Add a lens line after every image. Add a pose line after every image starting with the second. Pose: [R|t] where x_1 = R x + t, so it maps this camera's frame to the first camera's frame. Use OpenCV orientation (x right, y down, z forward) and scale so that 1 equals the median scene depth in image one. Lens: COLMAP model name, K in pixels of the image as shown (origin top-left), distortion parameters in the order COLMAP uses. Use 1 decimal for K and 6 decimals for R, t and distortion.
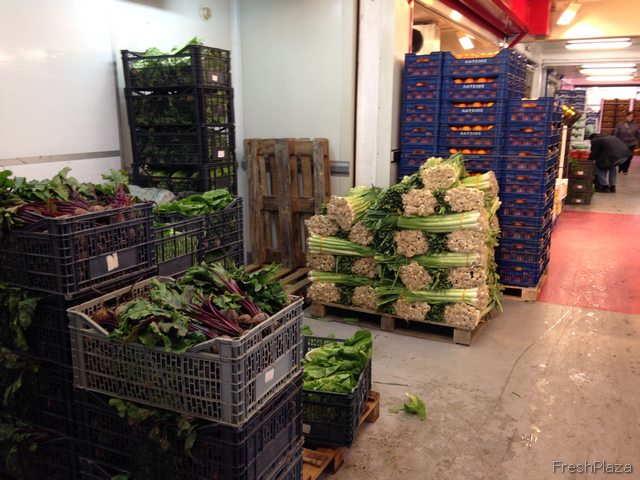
lens RADIAL K [[607.9, 0, 320.0], [0, 607.9, 240.0], [0, 0, 1]] dist [0.209215, -0.307243]
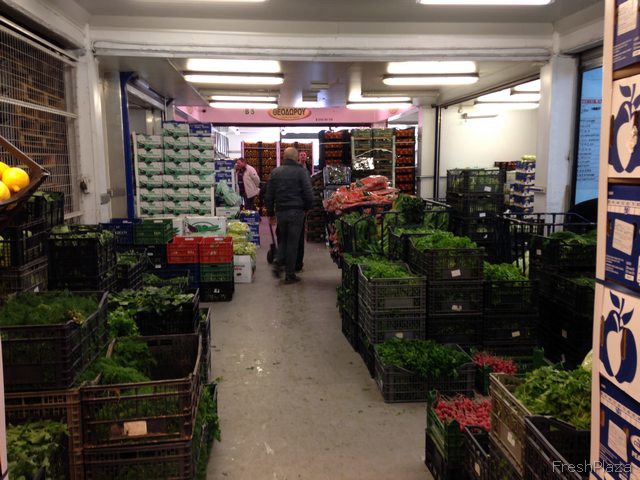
lens RADIAL K [[607.9, 0, 320.0], [0, 607.9, 240.0], [0, 0, 1]] dist [0.209215, -0.307243]
pose [[0.865921, -0.079478, 0.493826, 0.222597], [0.116151, 0.992258, -0.043973, -0.093163], [-0.486508, 0.095435, 0.868448, 0.464993]]
